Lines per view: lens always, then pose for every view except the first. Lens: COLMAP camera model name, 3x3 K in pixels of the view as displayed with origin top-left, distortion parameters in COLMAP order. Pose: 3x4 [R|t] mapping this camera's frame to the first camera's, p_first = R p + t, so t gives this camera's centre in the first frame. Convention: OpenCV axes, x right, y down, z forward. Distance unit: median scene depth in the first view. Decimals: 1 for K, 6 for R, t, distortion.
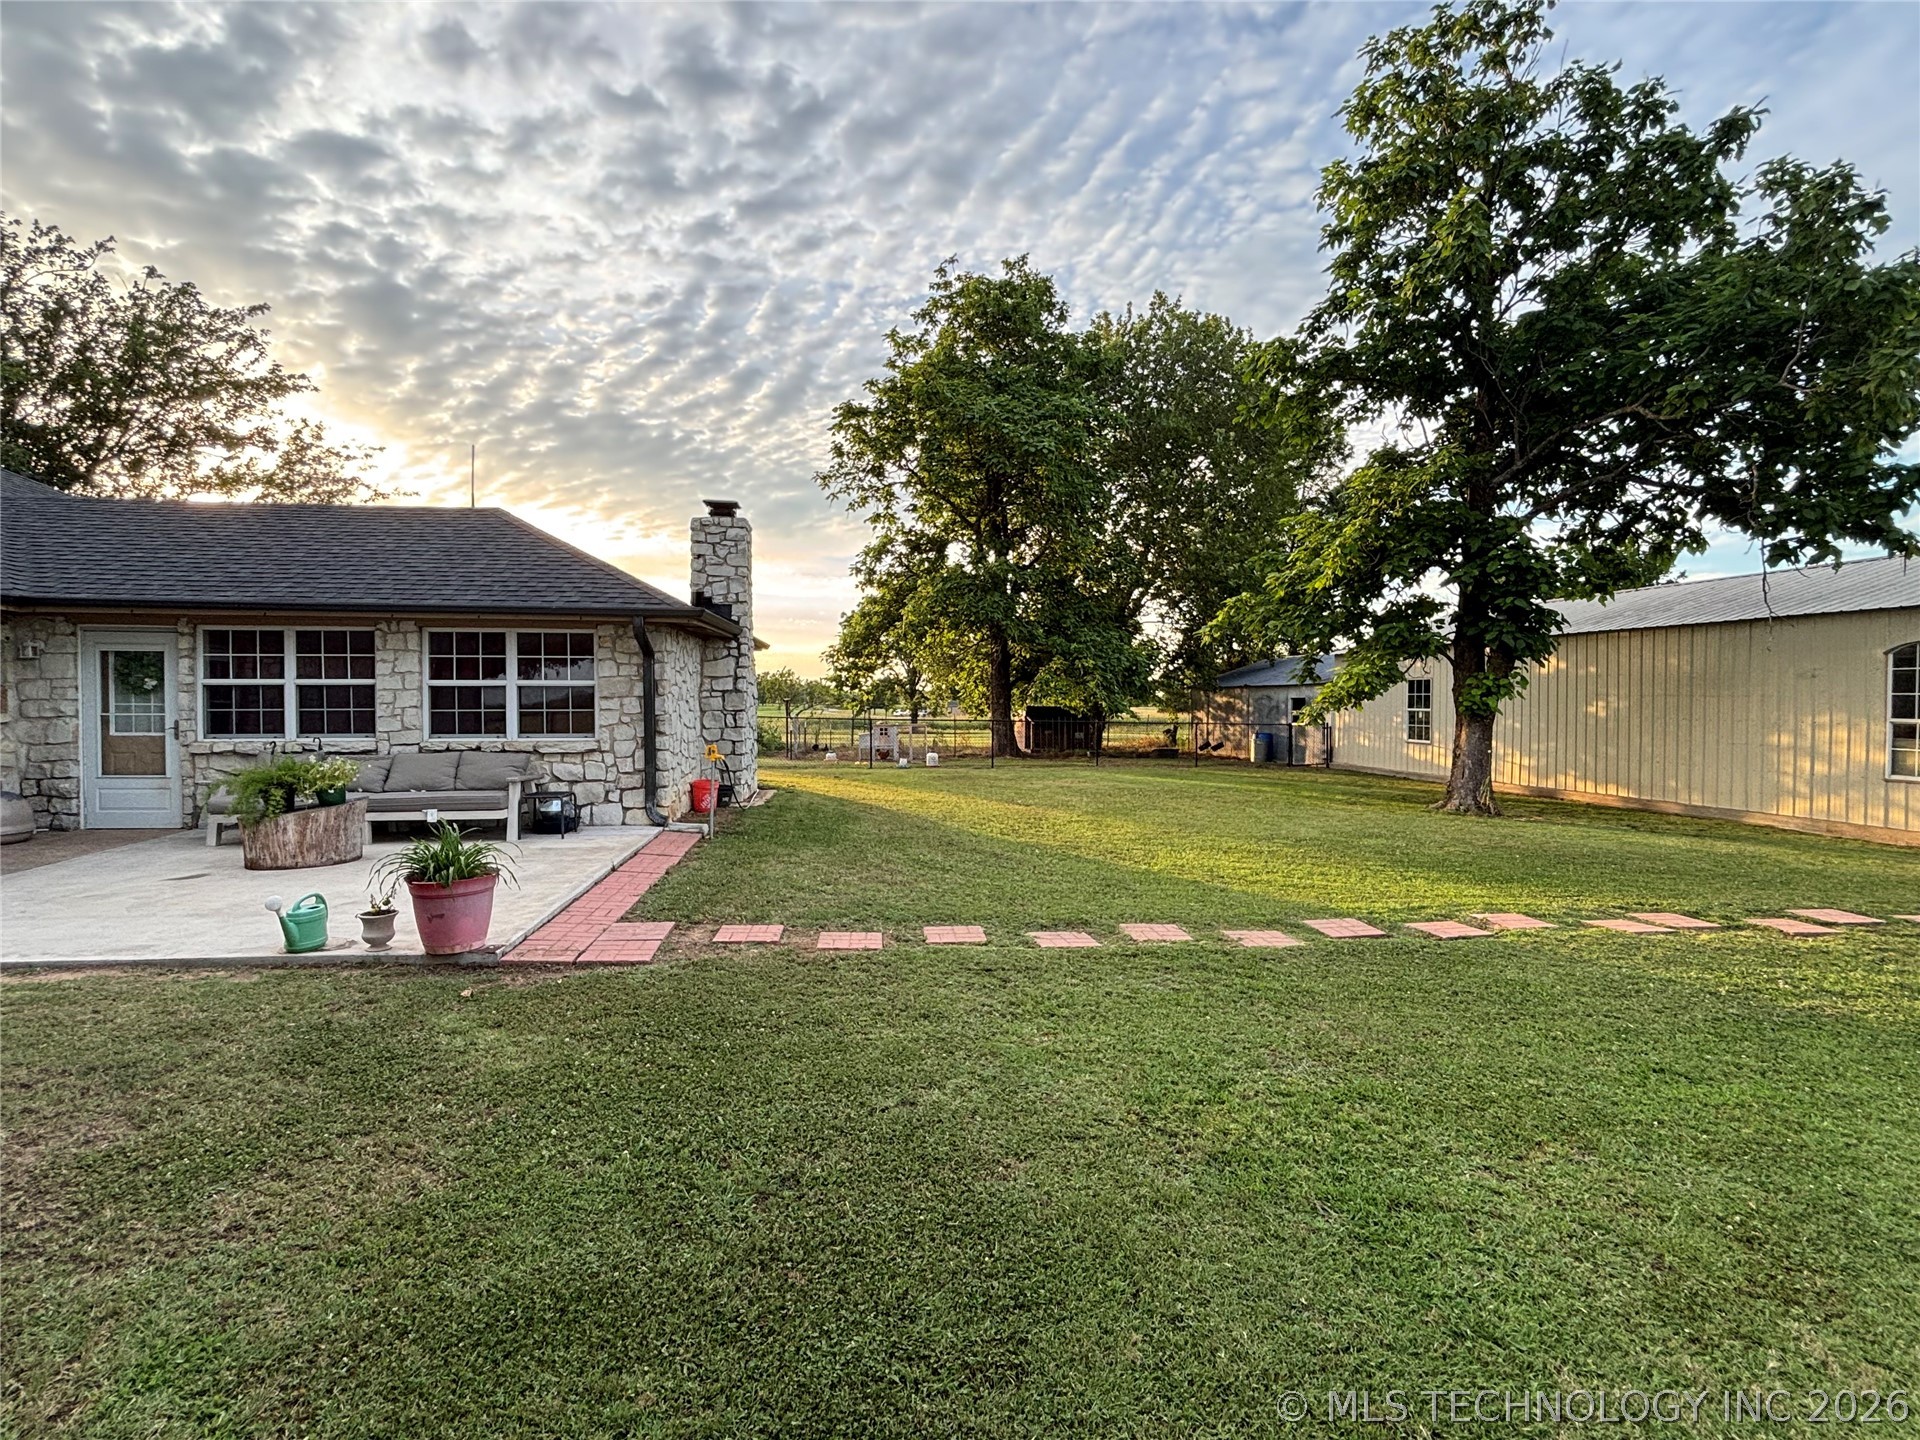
lens RADIAL K [[892.7, 0, 950.4], [0, 892.7, 717.6], [0, 0, 1]] dist [-0.002204, -0.000584]
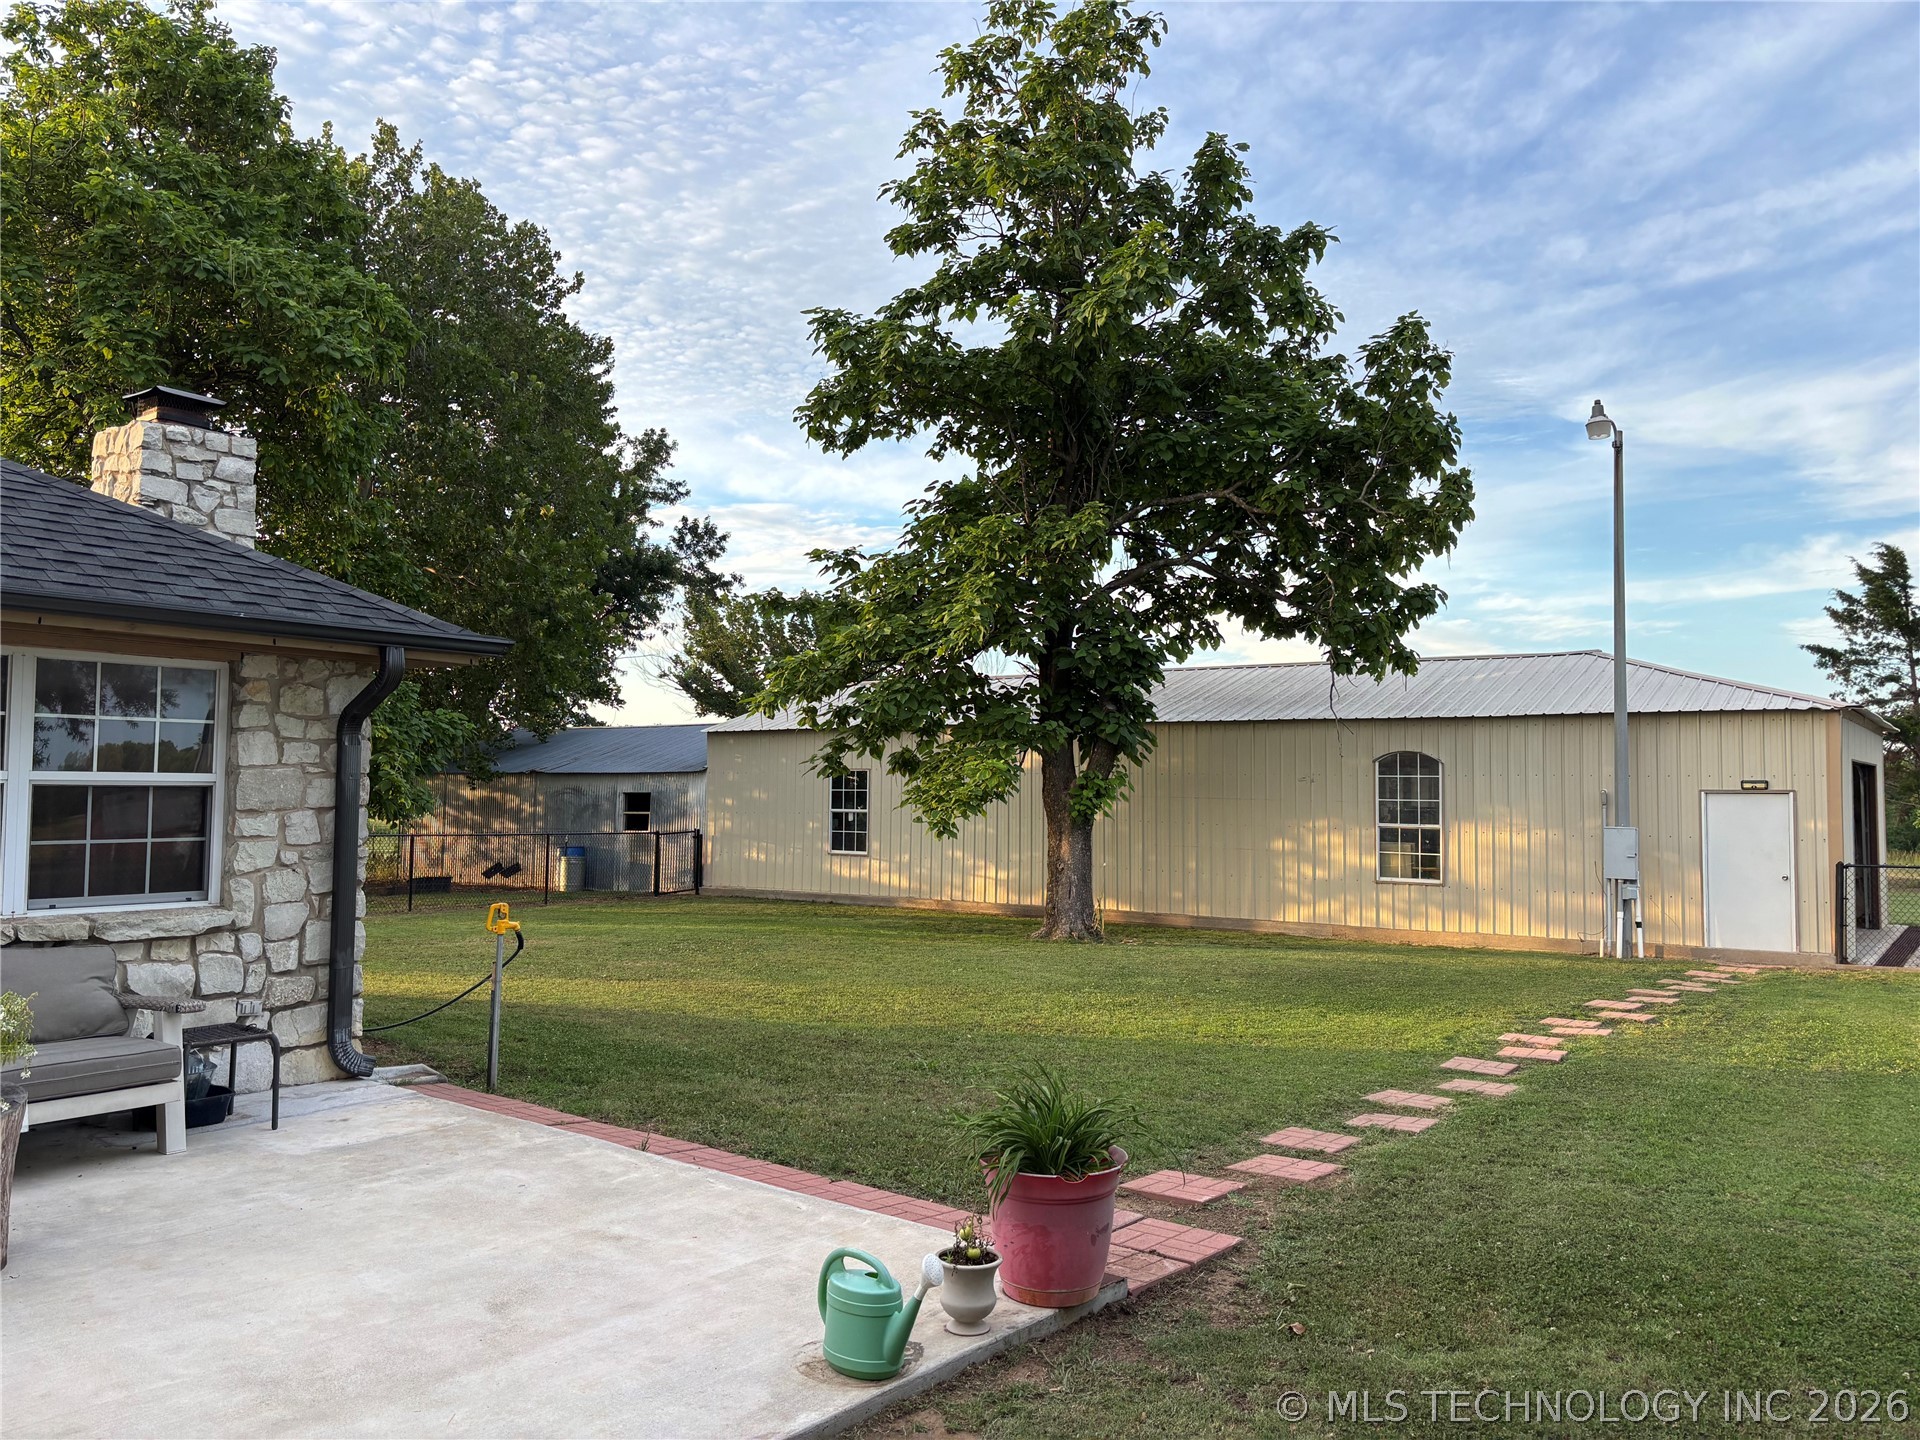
lens RADIAL K [[1425.0, 0, 948.4], [0, 1425.0, 707.6], [0, 0, 1]] dist [0.045415, -0.015862]
pose [[0.700304, 0.047880, 0.712237, -0.471700], [0.005720, 0.997340, -0.072670, -0.013915], [-0.713822, 0.054965, 0.698167, 0.154884]]
